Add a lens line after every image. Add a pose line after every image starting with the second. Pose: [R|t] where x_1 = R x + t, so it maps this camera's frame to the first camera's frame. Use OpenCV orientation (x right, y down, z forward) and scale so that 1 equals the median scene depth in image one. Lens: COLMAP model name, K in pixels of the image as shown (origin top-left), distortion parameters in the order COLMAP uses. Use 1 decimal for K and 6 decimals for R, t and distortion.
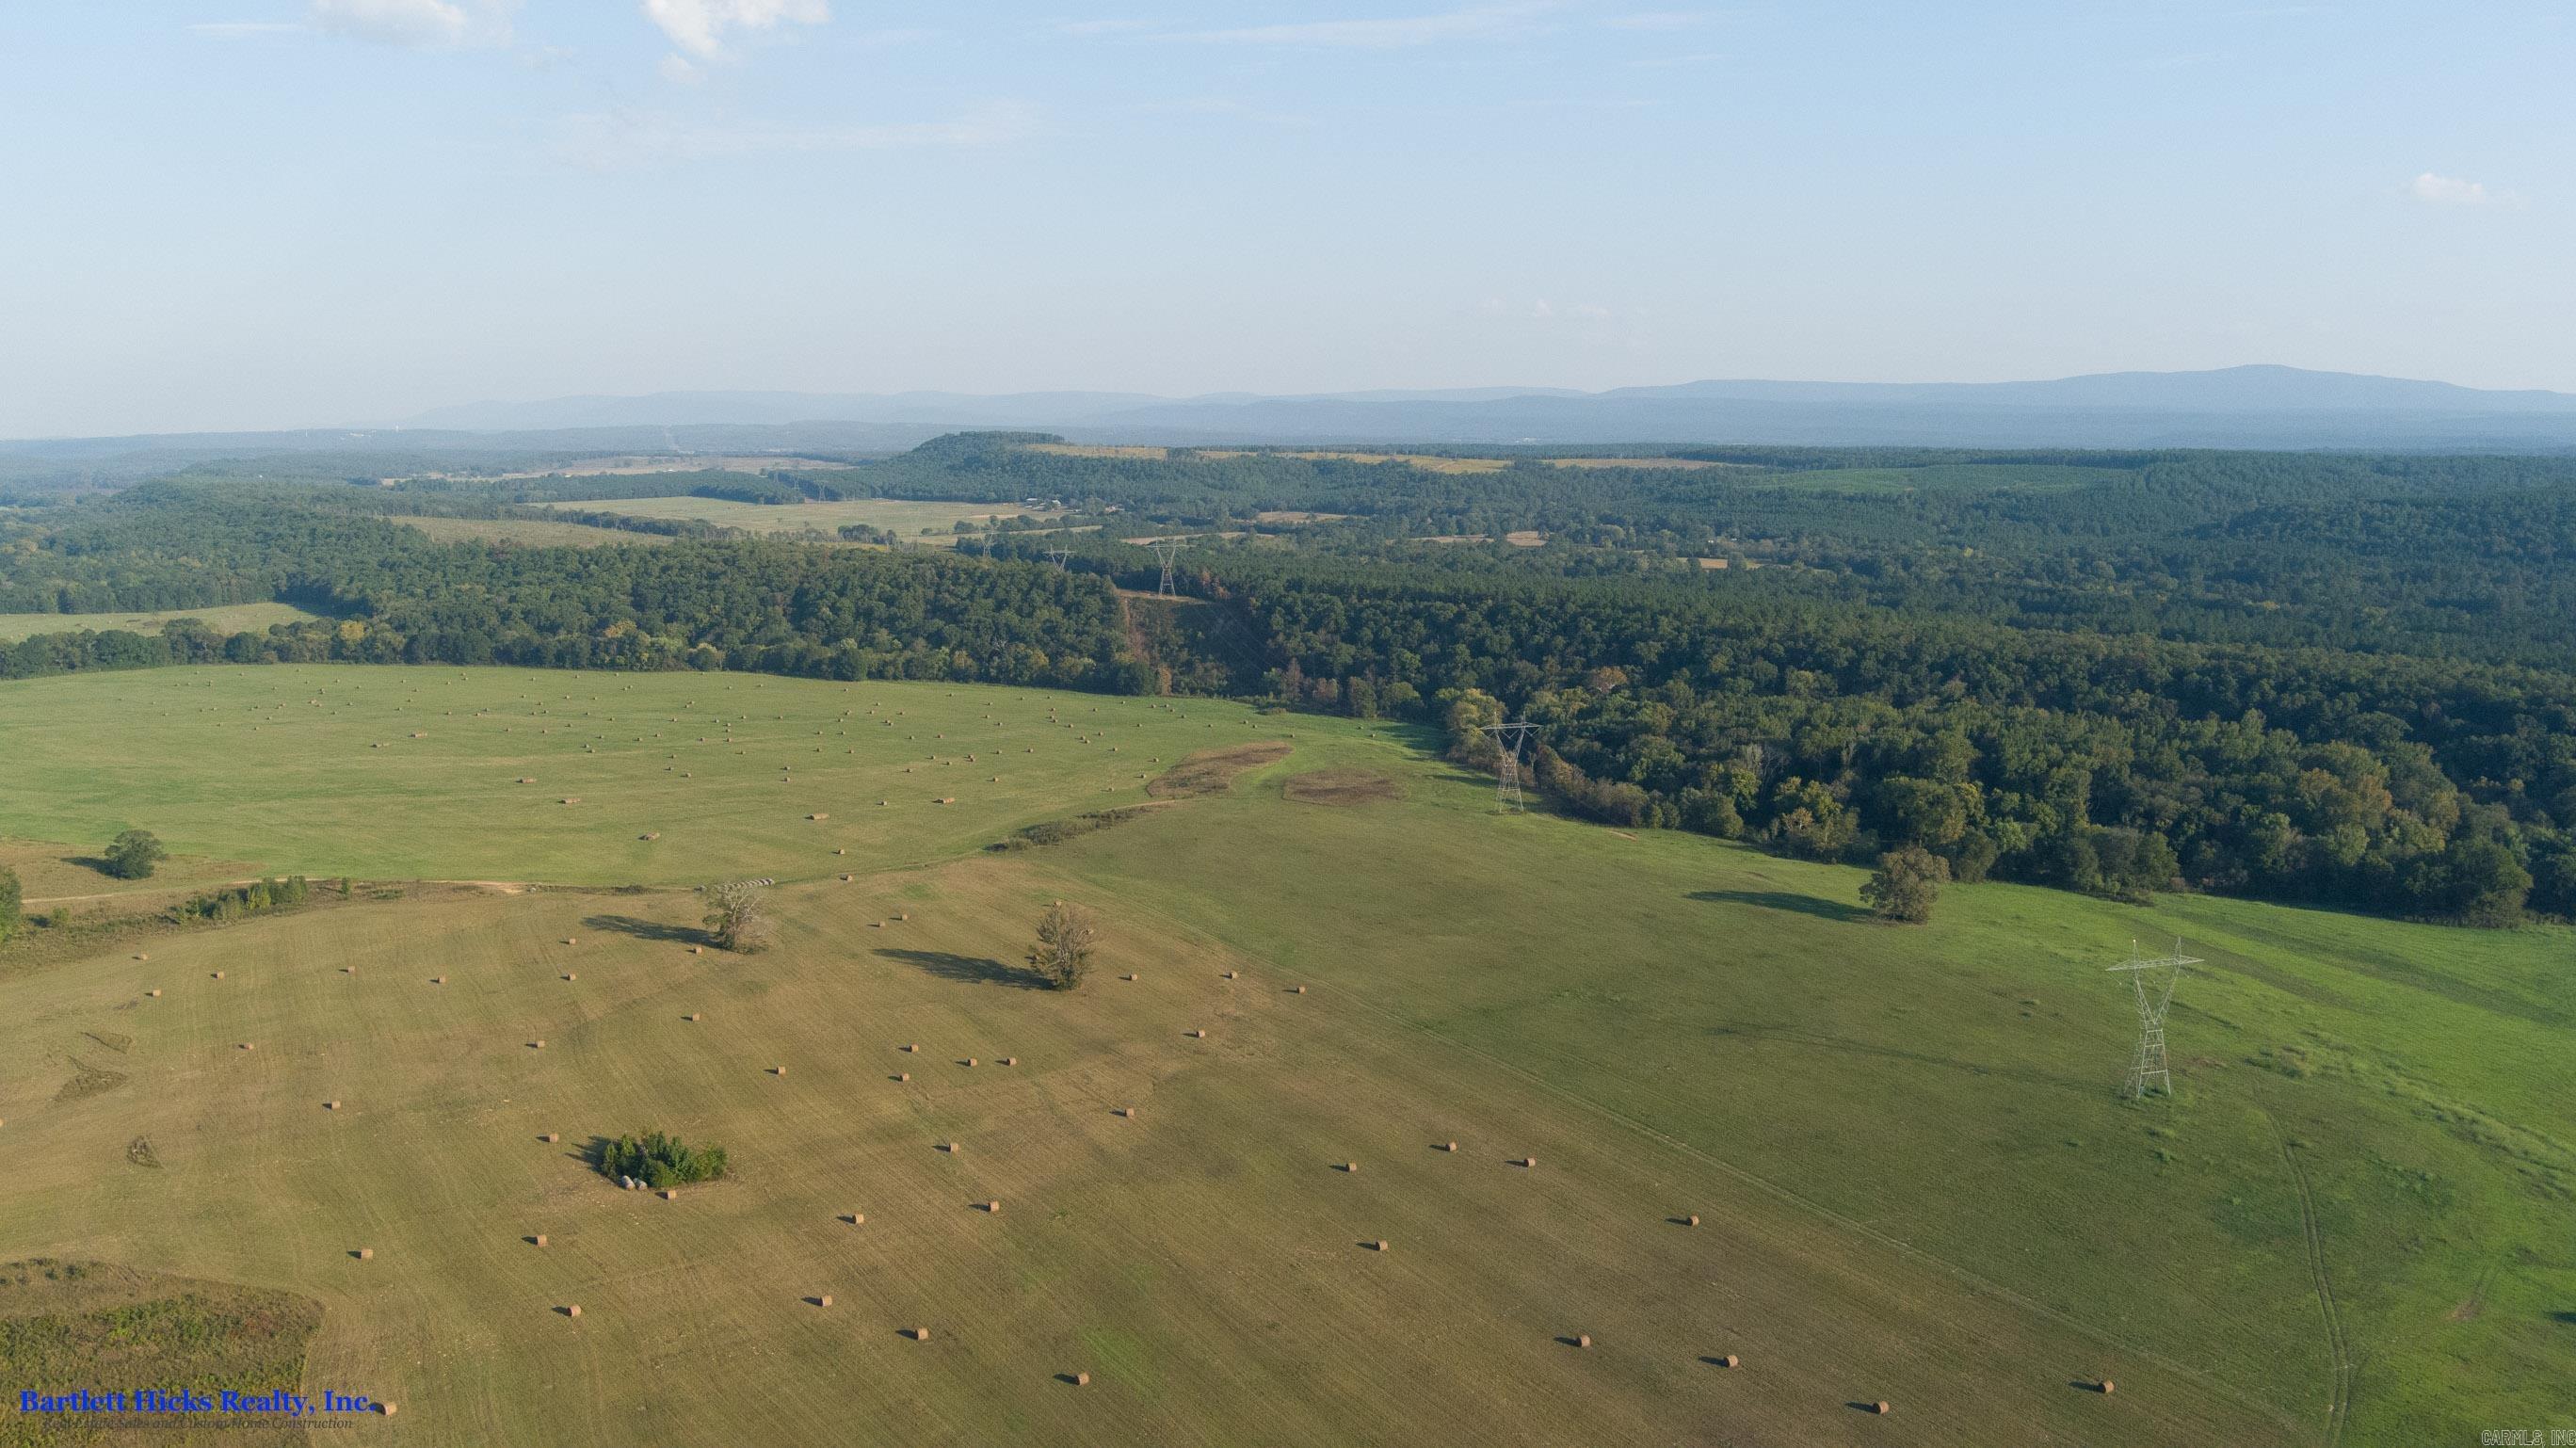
lens RADIAL K [[2083.9, 0, 1291.4], [0, 2083.9, 769.4], [0, 0, 1]] dist [-0.043730, 0.003356]
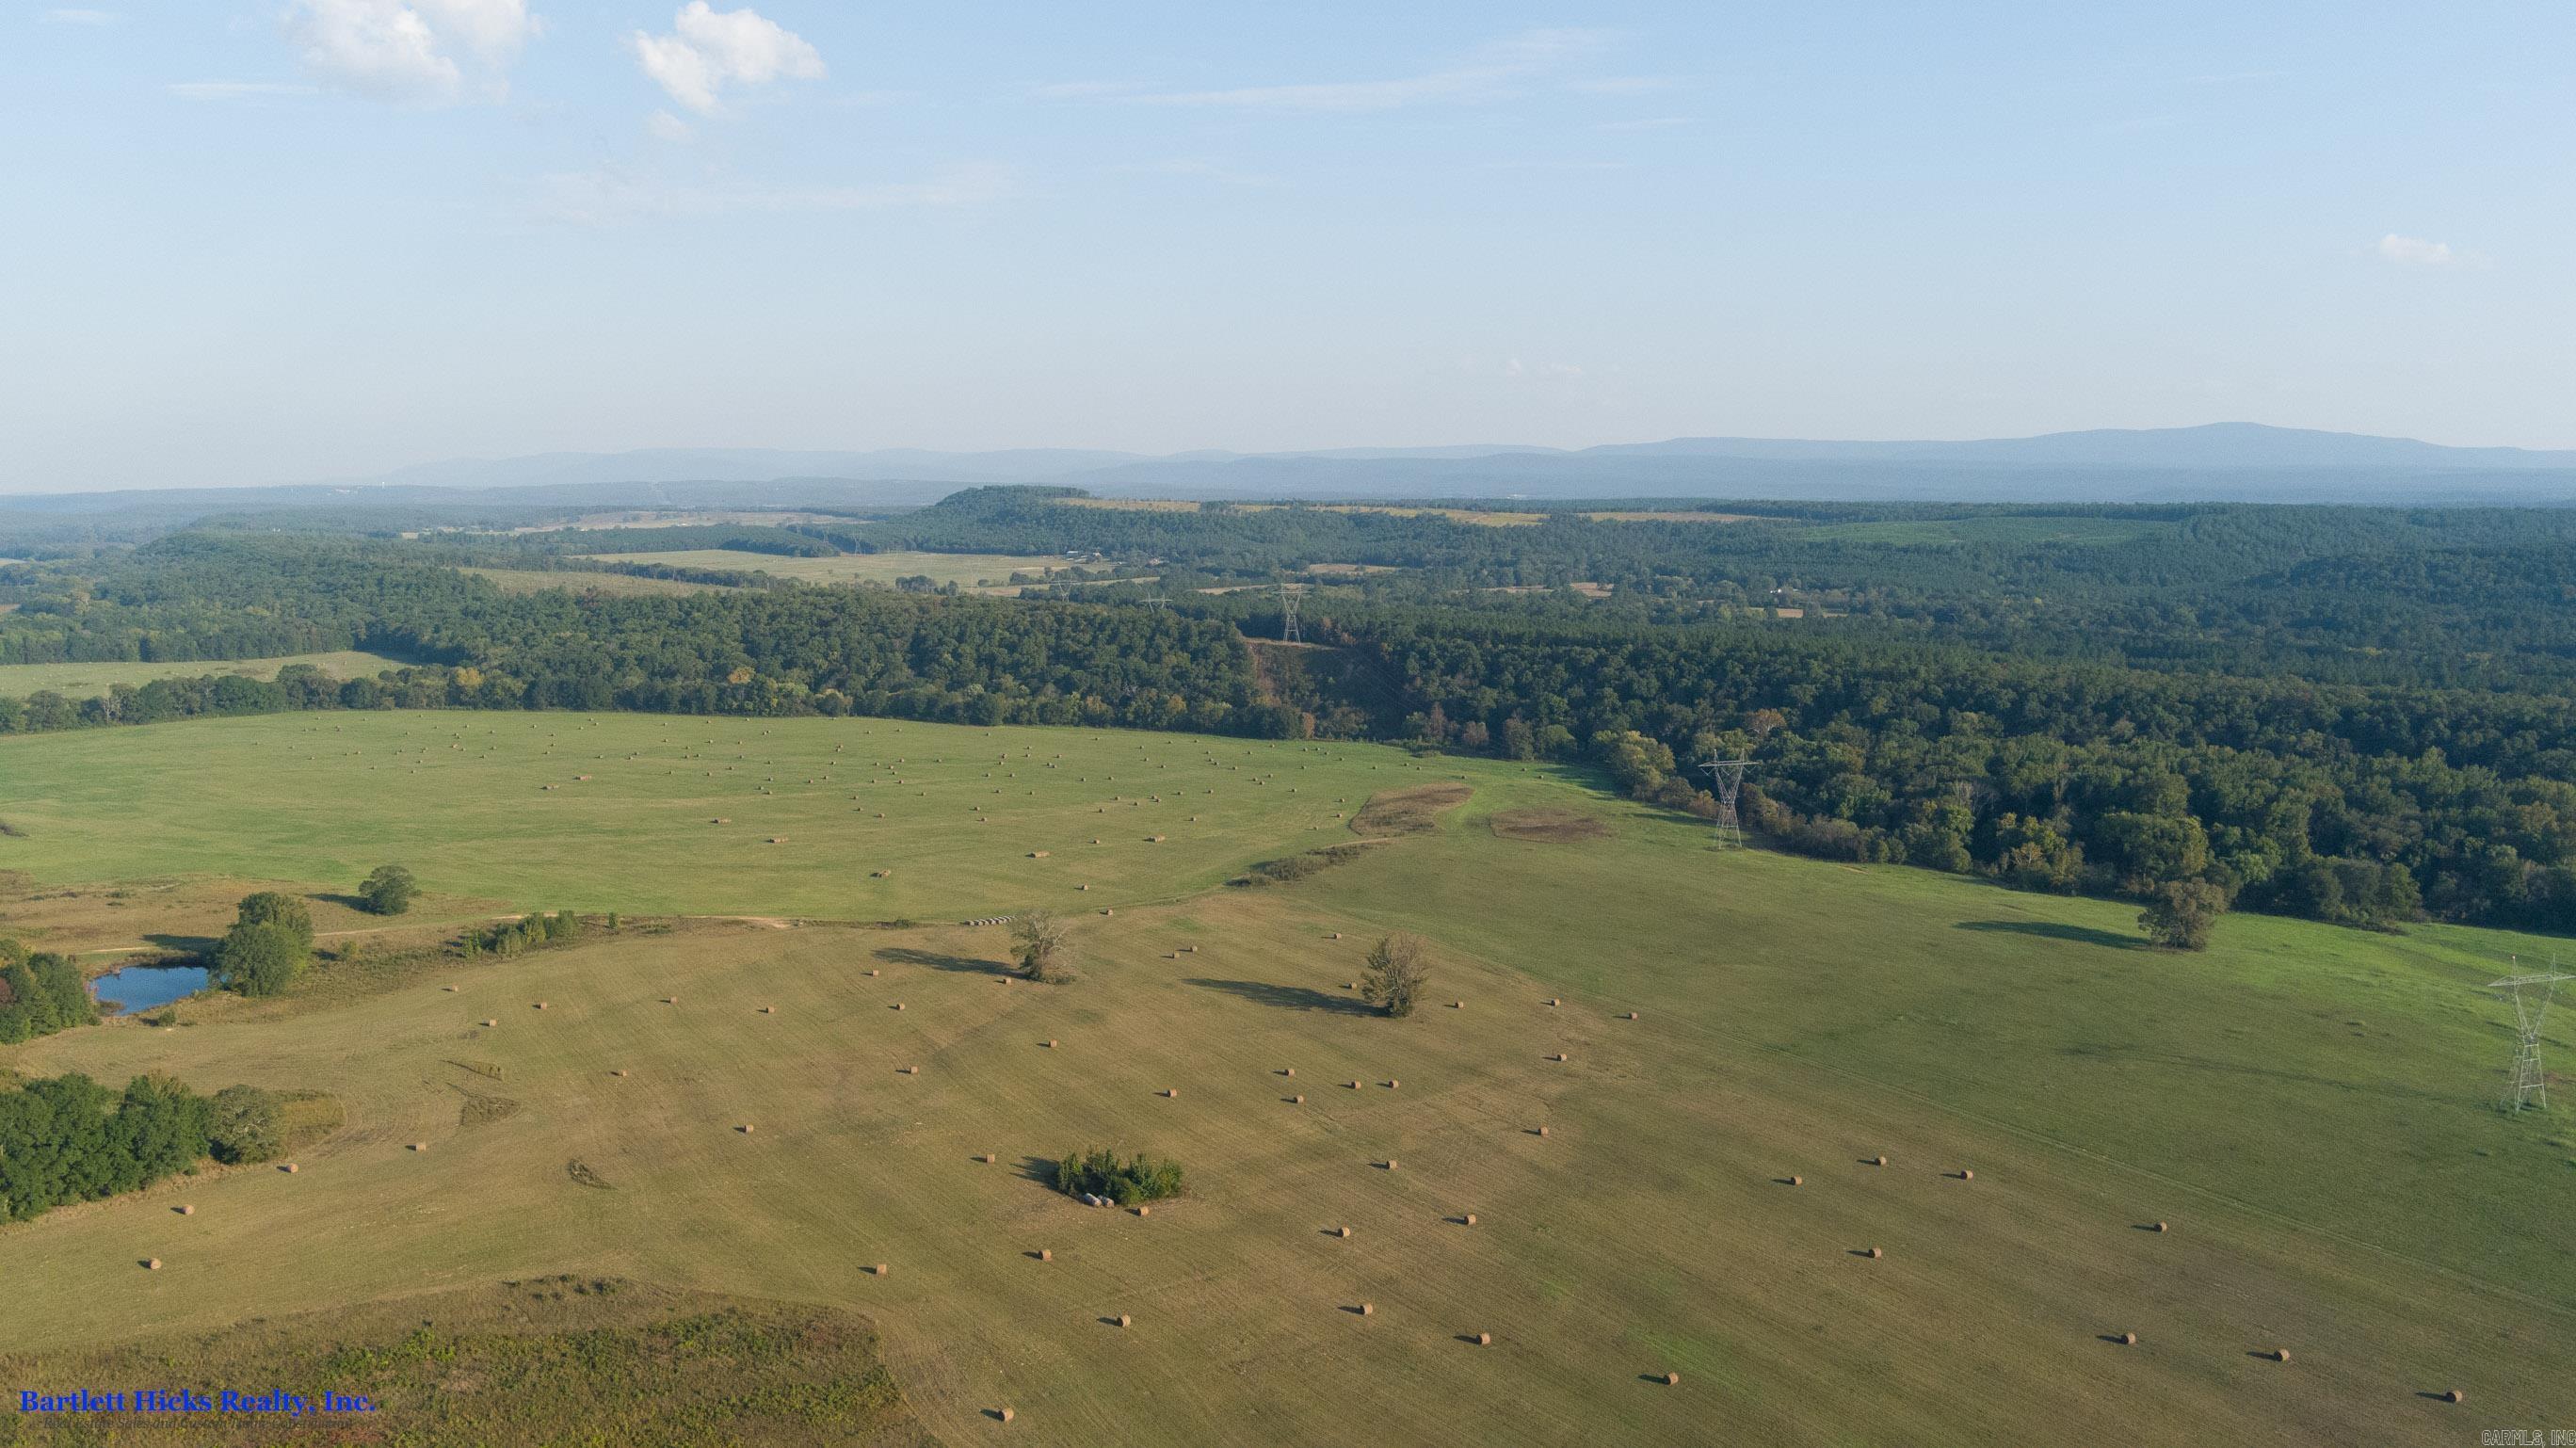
lens RADIAL K [[2083.9, 0, 1291.4], [0, 2083.9, 769.4], [0, 0, 1]] dist [-0.043730, 0.003356]
pose [[0.999900, -0.001287, 0.014065, -0.079477], [0.001671, 0.999625, -0.027332, 0.006217], [-0.014024, 0.027353, 0.999527, -0.004603]]
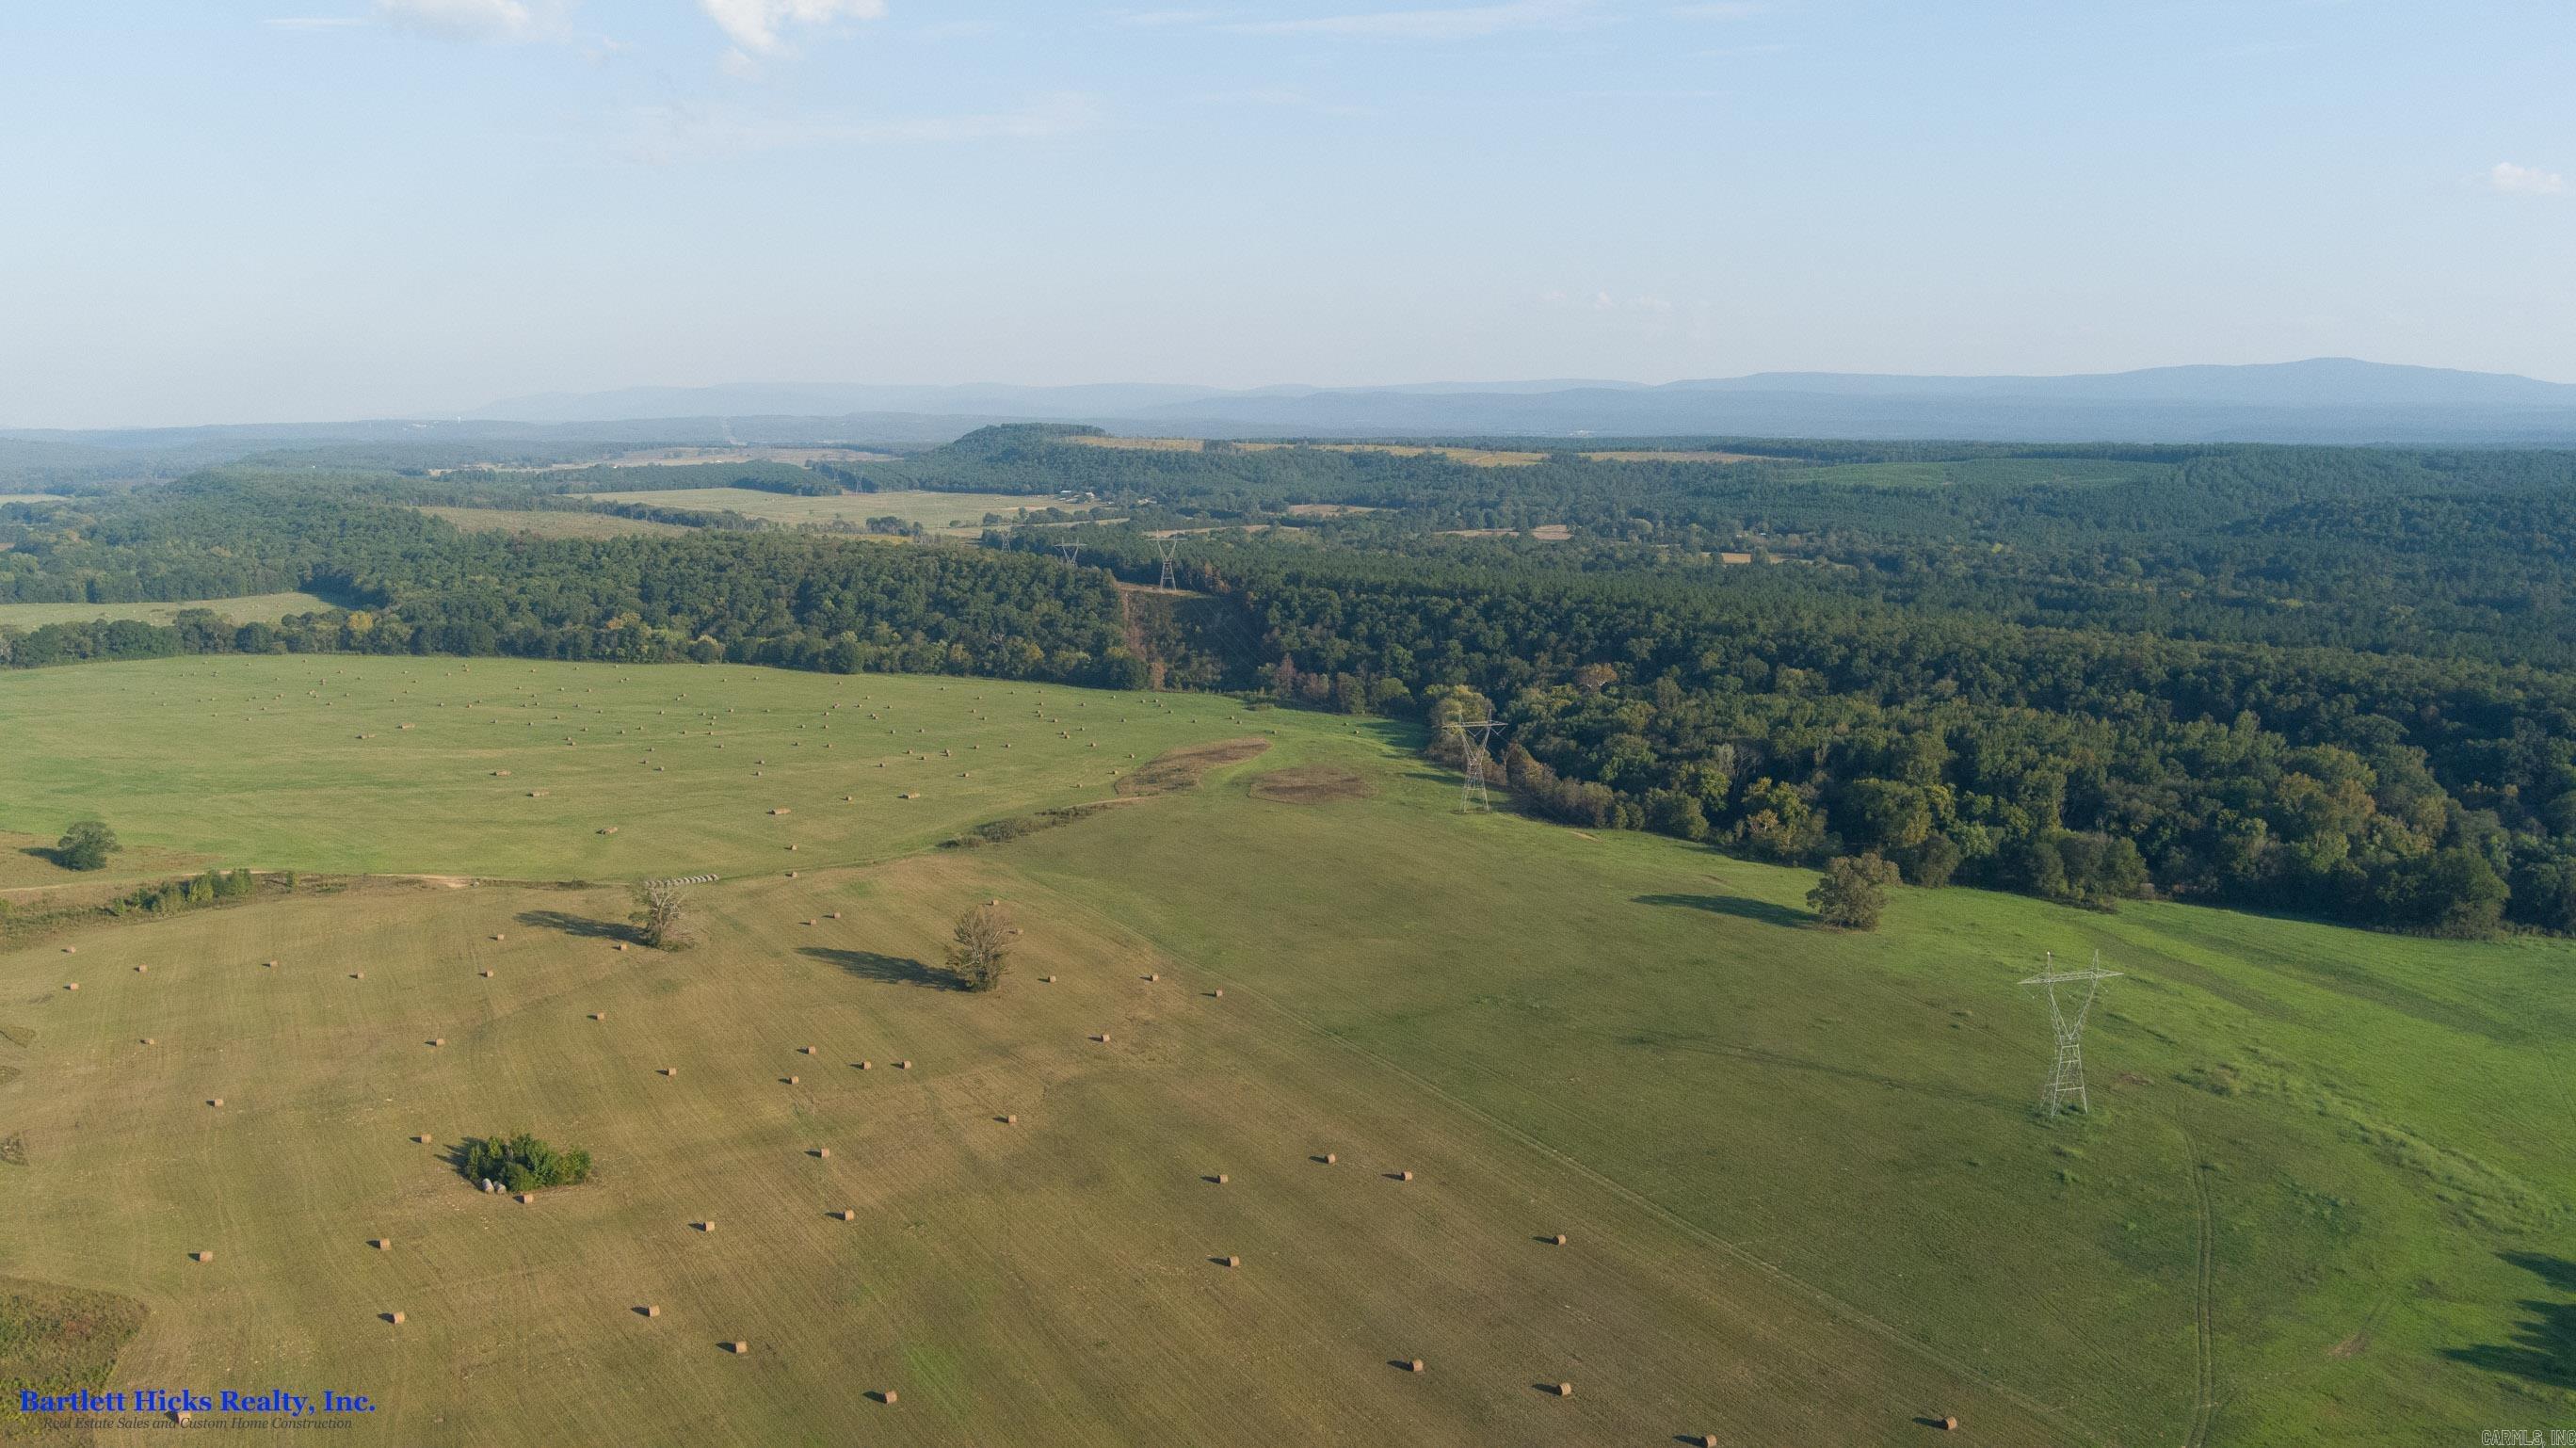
lens RADIAL K [[2083.9, 0, 1291.4], [0, 2083.9, 769.4], [0, 0, 1]] dist [-0.043730, 0.003356]
pose [[0.999580, 0.005858, -0.028388, 0.030093], [-0.005753, 0.999976, 0.003770, -0.001732], [0.028410, -0.003605, 0.999590, 0.008382]]
